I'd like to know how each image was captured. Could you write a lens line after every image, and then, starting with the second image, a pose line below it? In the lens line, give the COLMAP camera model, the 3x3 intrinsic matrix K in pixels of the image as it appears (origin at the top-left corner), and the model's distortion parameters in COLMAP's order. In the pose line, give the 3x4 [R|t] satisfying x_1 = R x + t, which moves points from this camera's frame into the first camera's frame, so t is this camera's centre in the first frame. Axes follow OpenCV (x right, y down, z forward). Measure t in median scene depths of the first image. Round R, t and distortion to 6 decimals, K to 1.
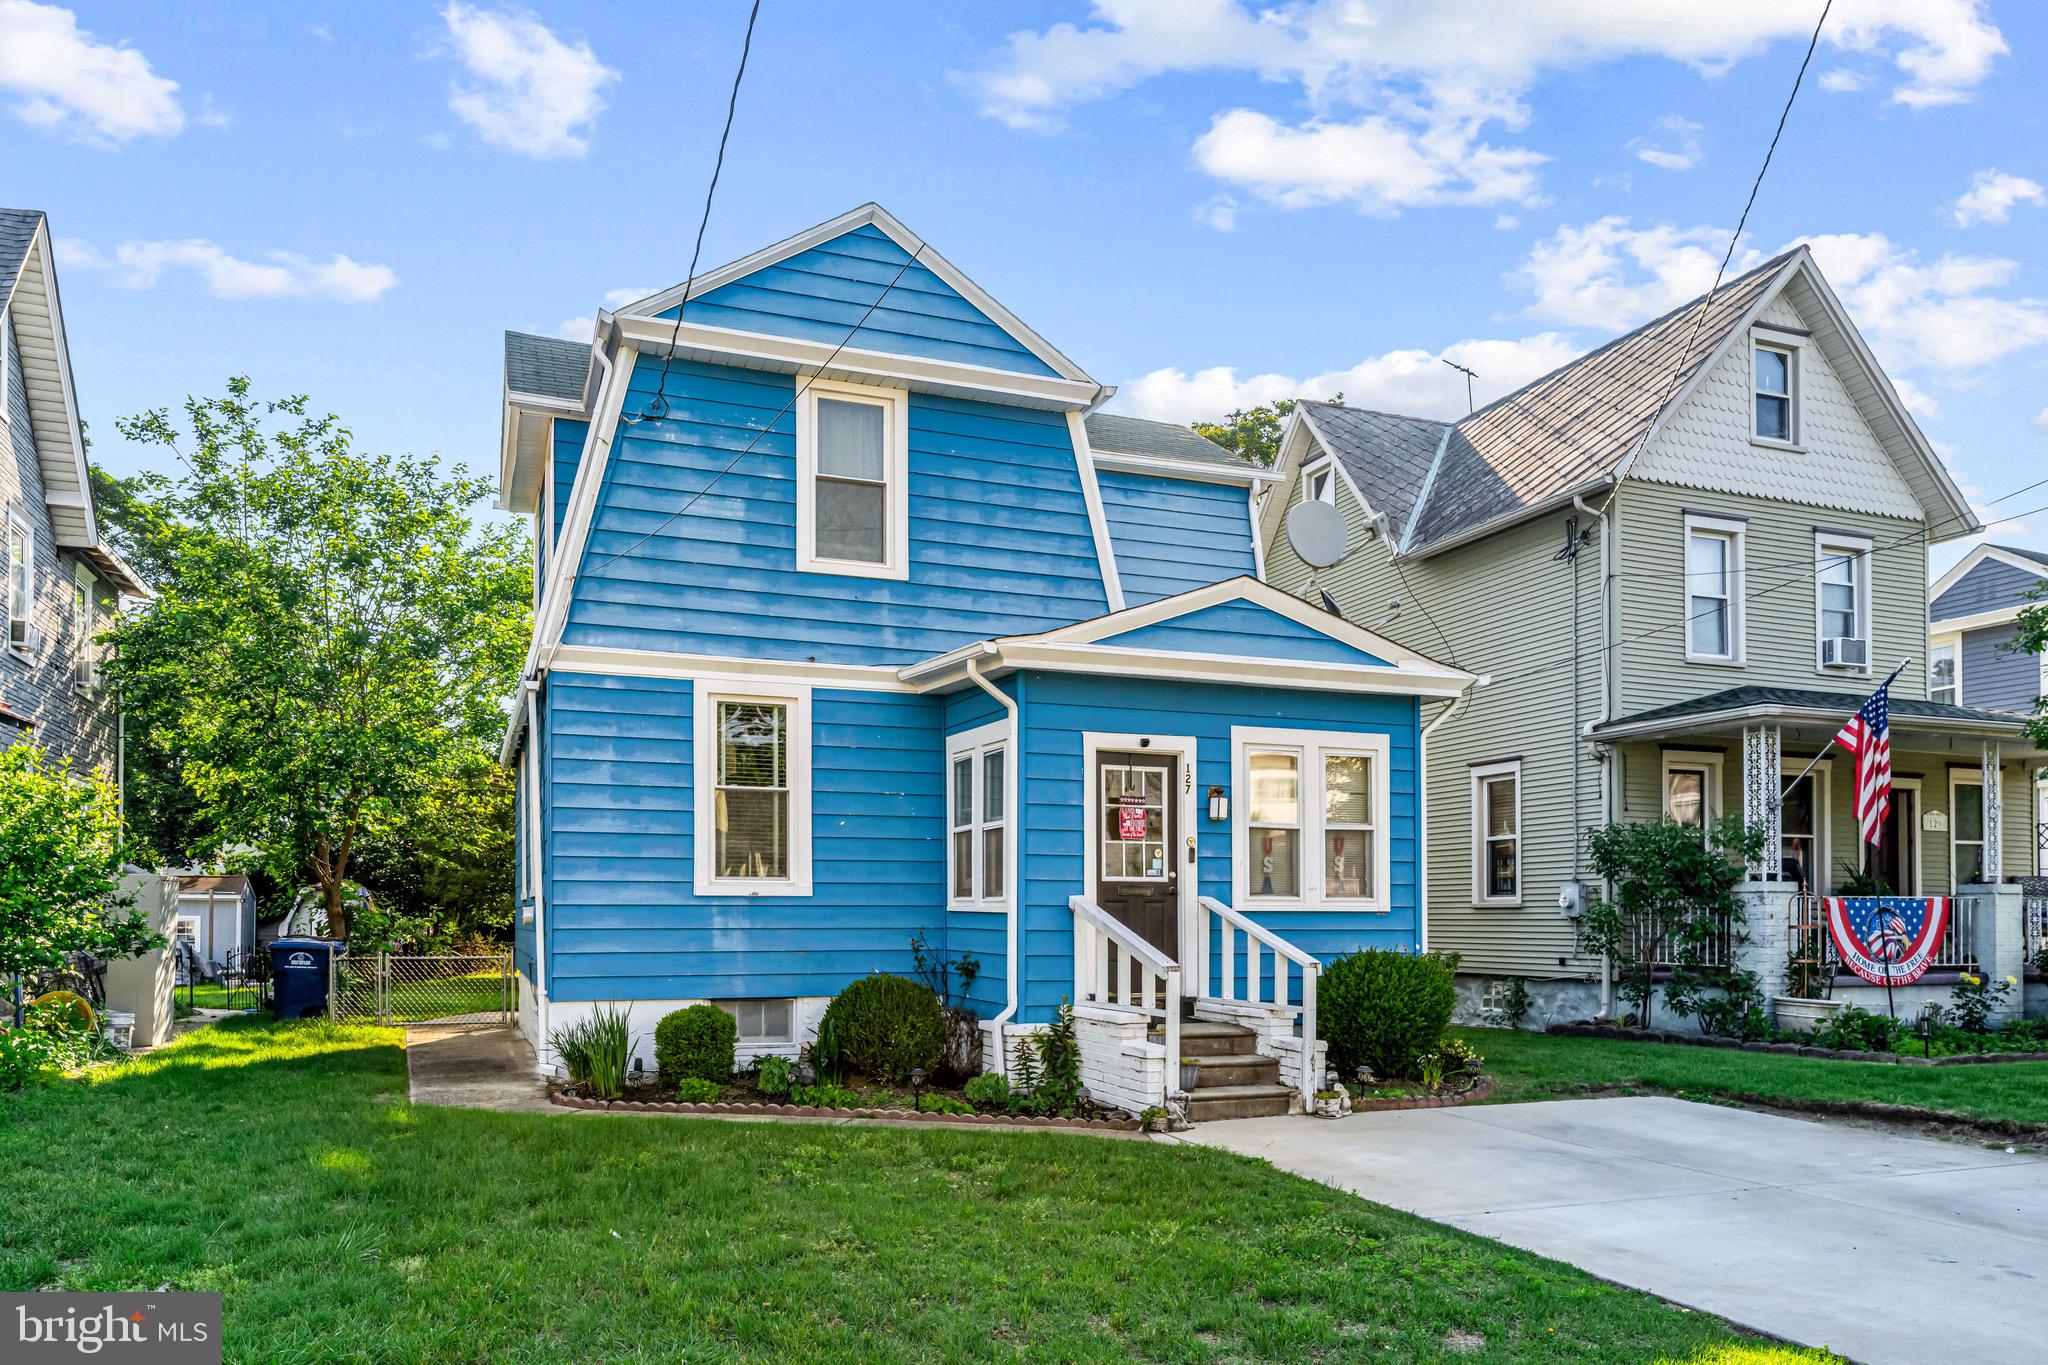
lens RADIAL K [[1157.2, 0, 1023.8], [0, 1157.2, 699.4], [0, 0, 1]] dist [0.002751, -0.000896]
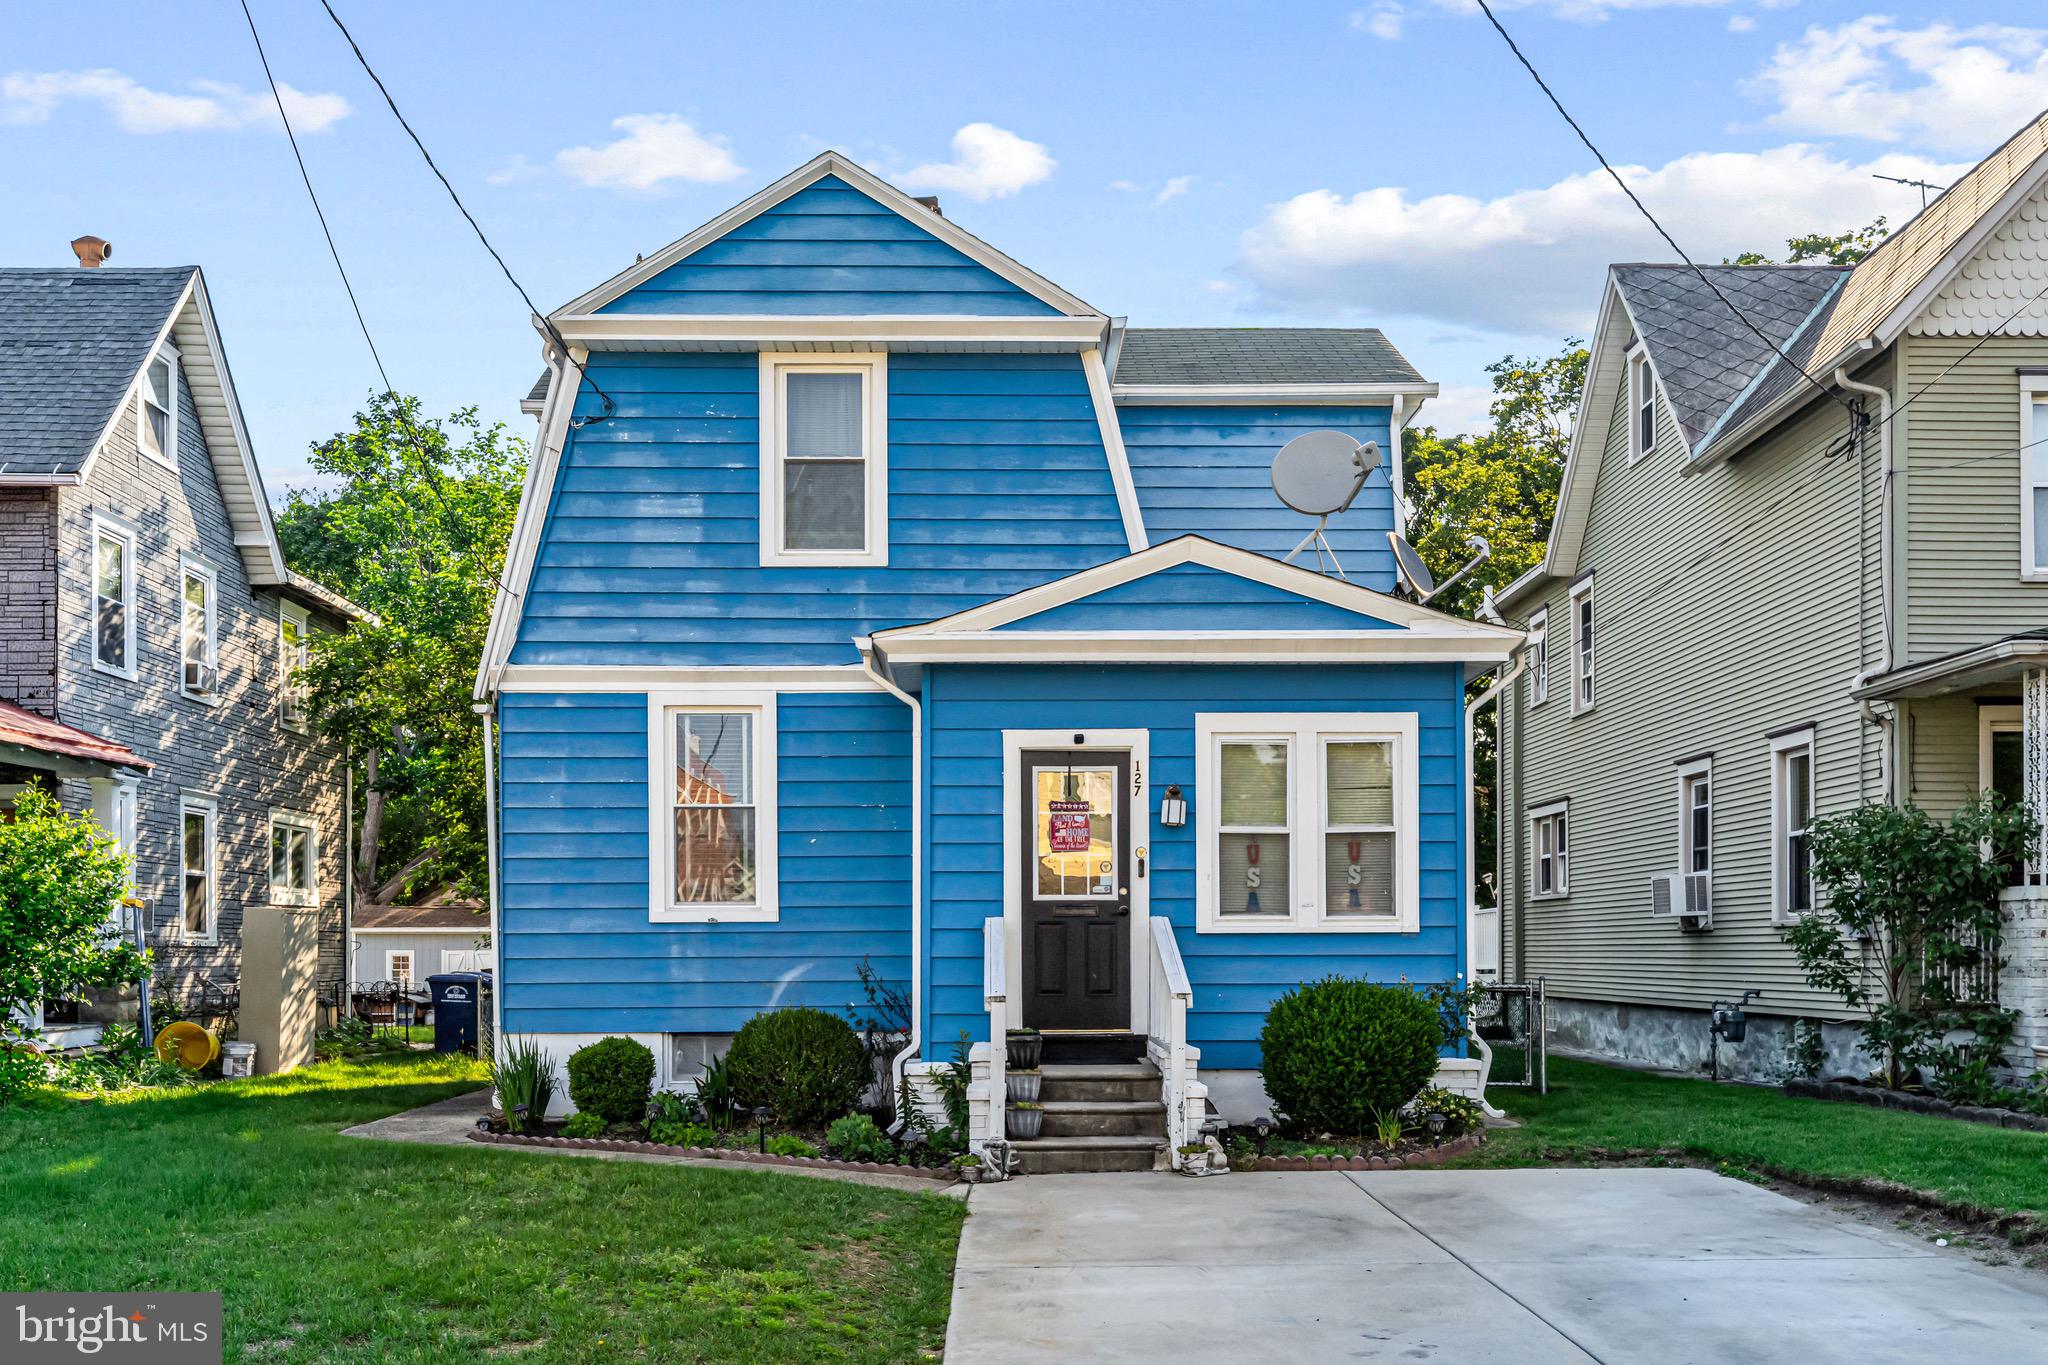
lens RADIAL K [[1415.1, 0, 1022.4], [0, 1415.1, 669.9], [0, 0, 1]] dist [-0.000194, 0.006170]
pose [[0.960570, -0.060226, -0.271438, 0.310105], [0.058332, 0.998184, -0.015049, -0.000456], [0.271851, -0.001378, 0.962338, -0.022607]]
